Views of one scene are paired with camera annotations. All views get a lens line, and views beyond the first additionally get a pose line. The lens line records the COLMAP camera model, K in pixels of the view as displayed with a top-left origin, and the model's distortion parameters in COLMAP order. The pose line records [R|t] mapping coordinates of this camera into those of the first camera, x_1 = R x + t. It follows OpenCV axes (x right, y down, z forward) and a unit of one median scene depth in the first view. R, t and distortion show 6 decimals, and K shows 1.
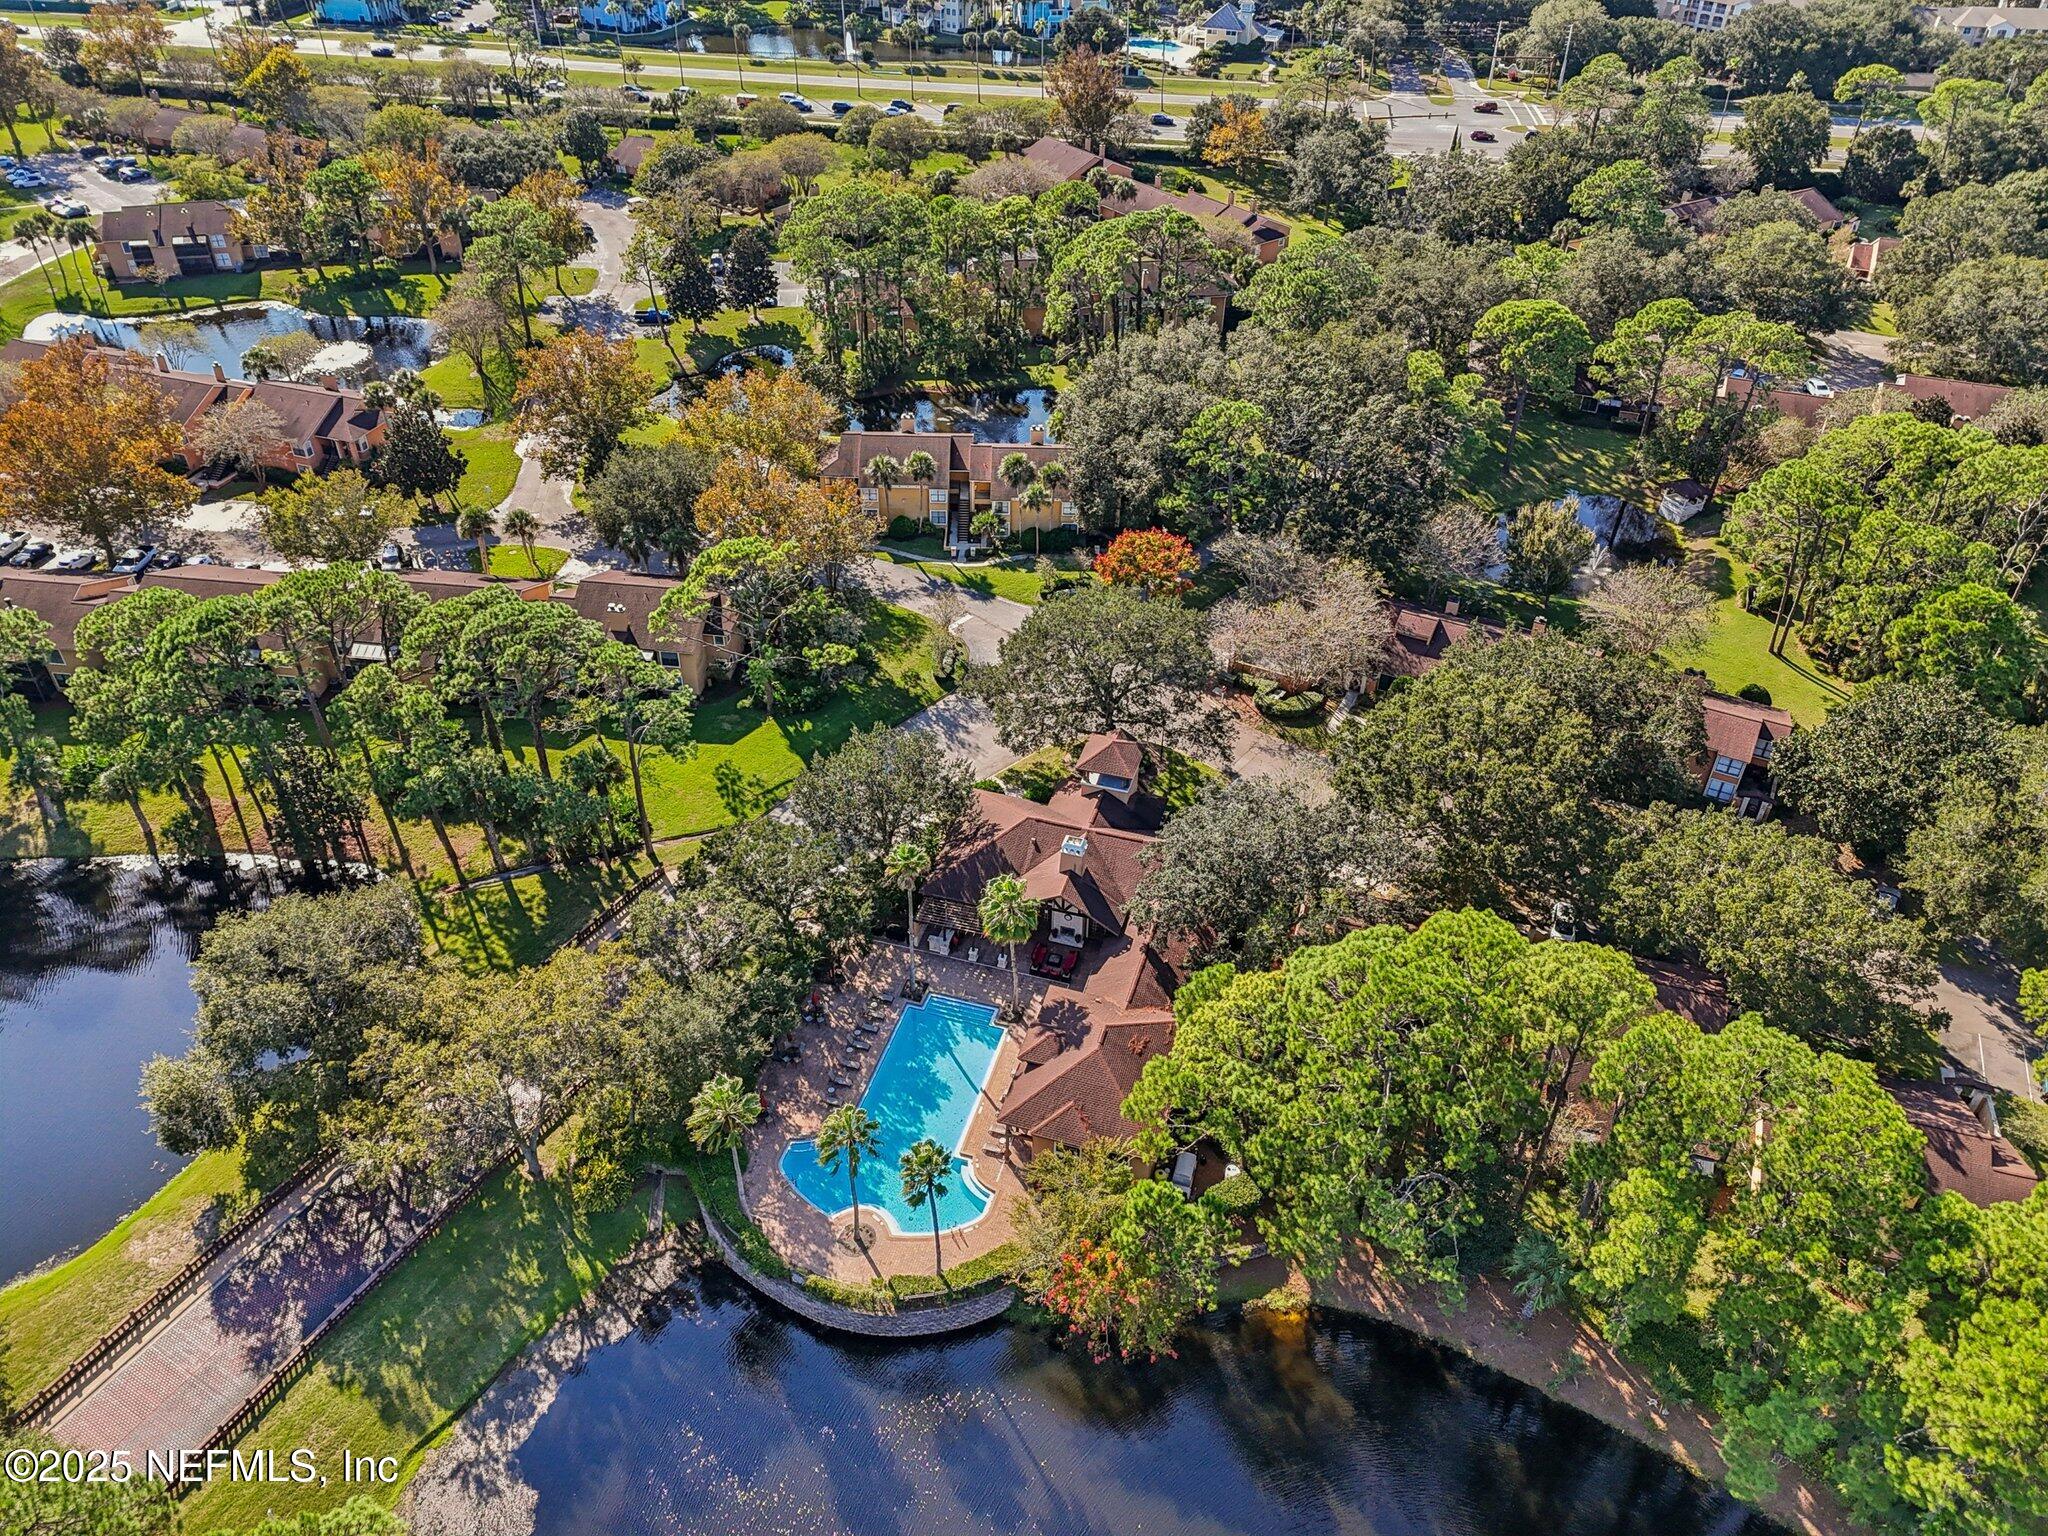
lens RADIAL K [[1437.1, 0, 1025.5], [0, 1437.1, 756.4], [0, 0, 1]] dist [0.032327, 0.001053]
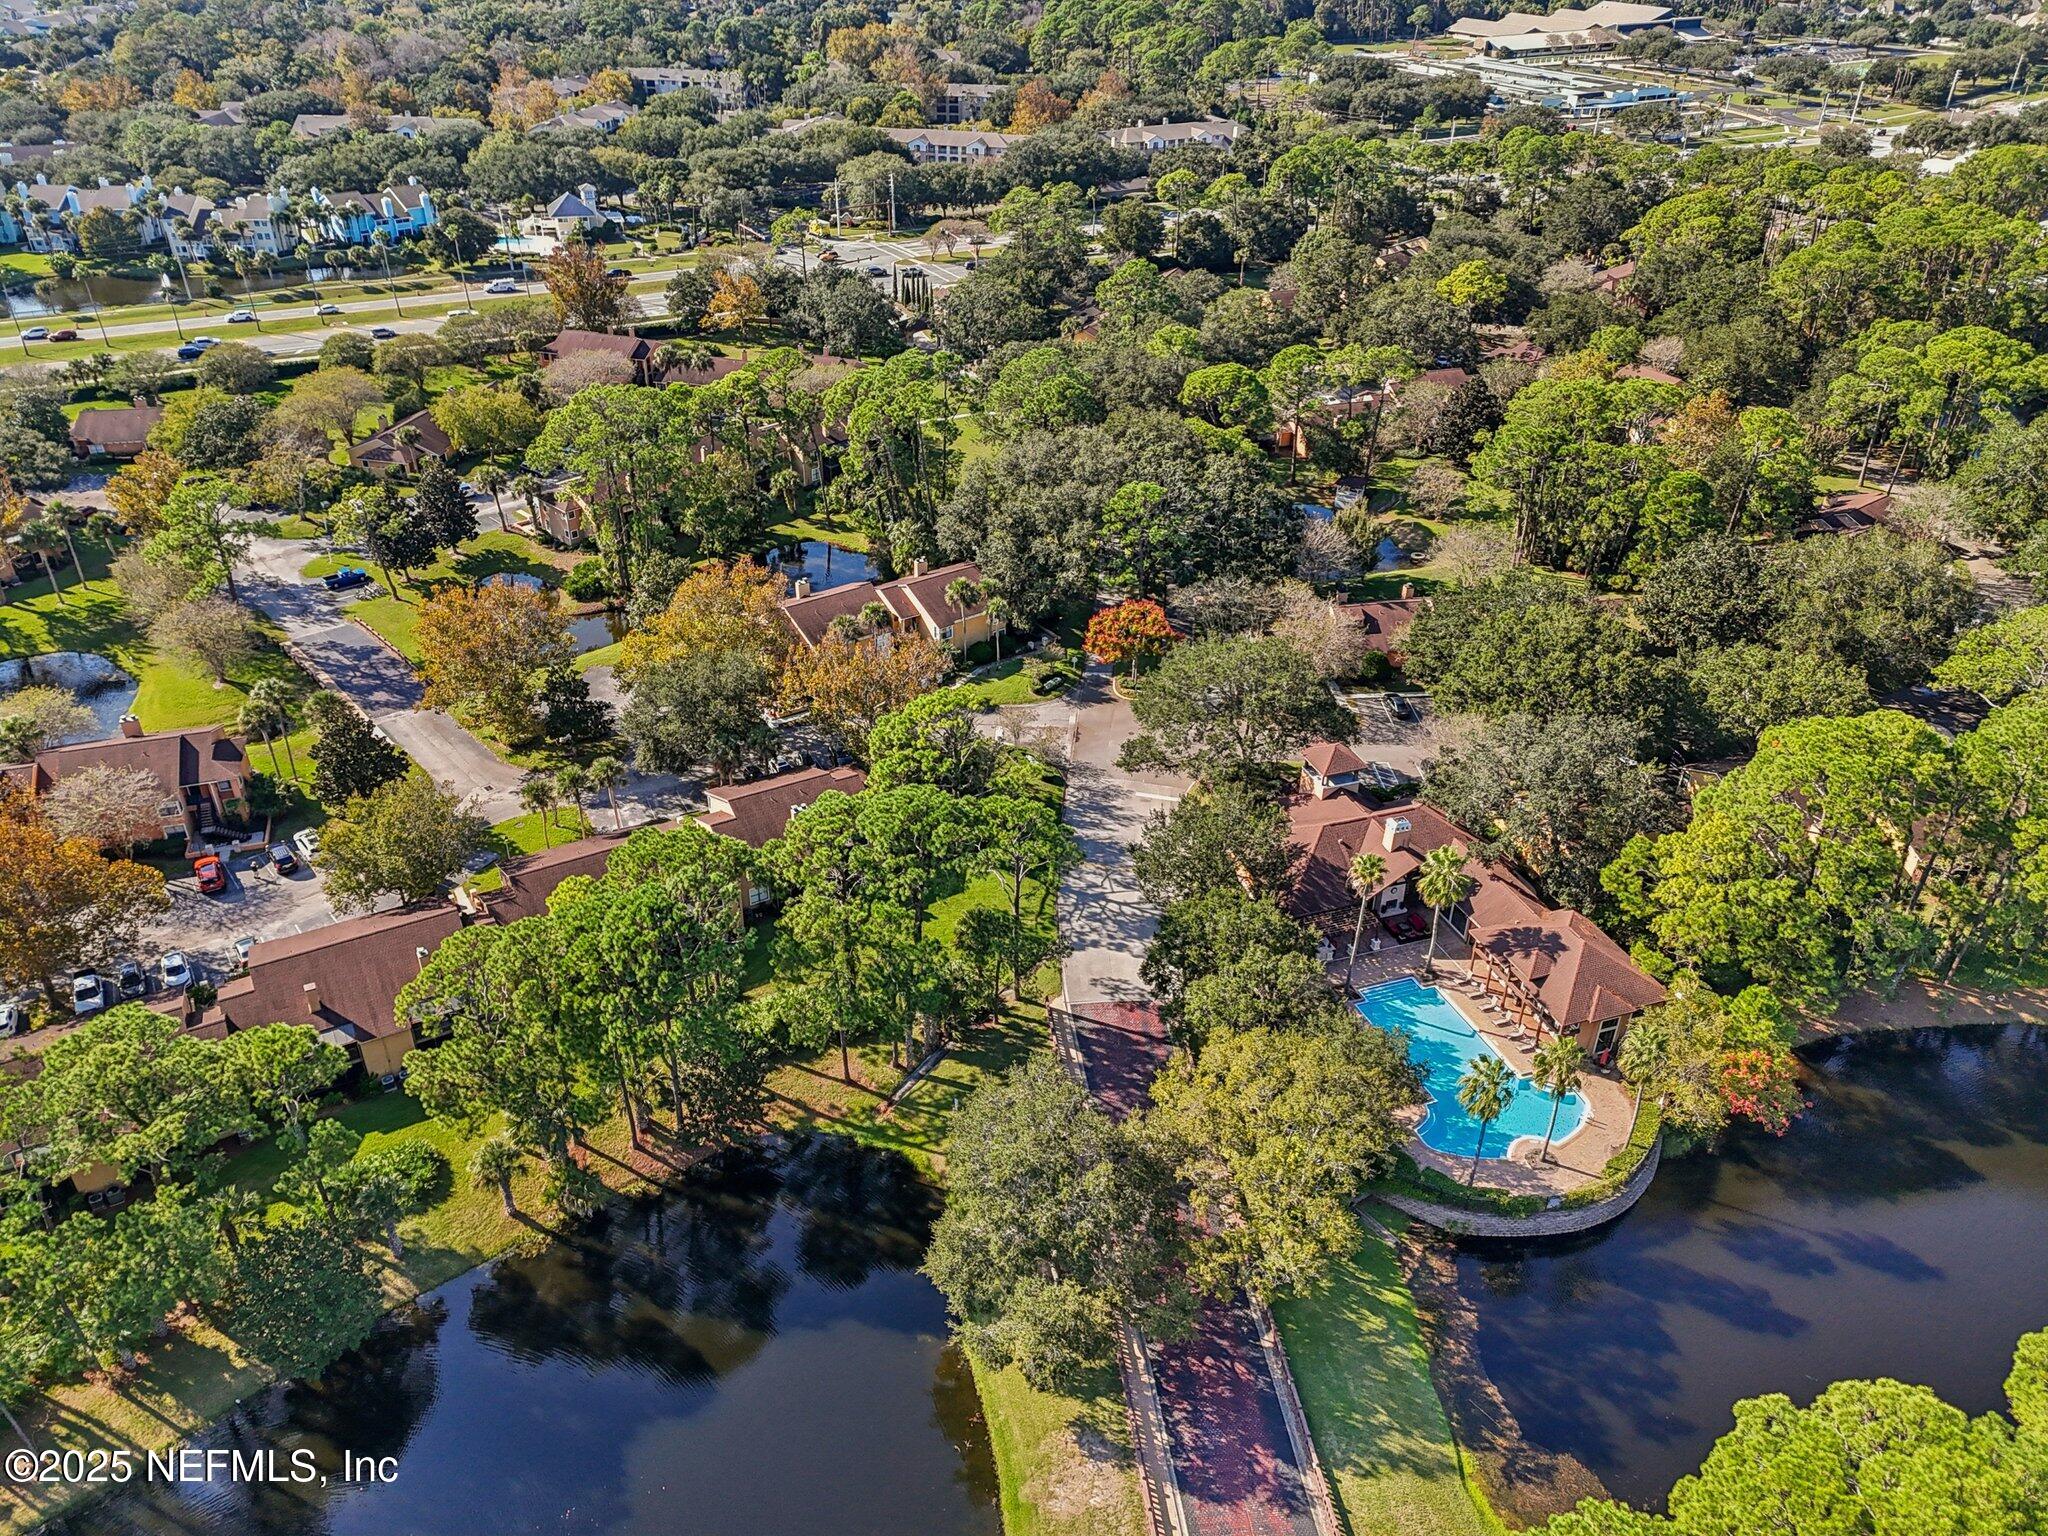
lens RADIAL K [[1437.1, 0, 1026.9], [0, 1437.1, 777.9], [0, 0, 1]] dist [0.032327, 0.001053]
pose [[0.817527, -0.321159, 0.478023, -0.688203], [0.361883, 0.932194, 0.007392, -0.081562], [-0.447985, 0.166945, 0.878316, 0.092240]]
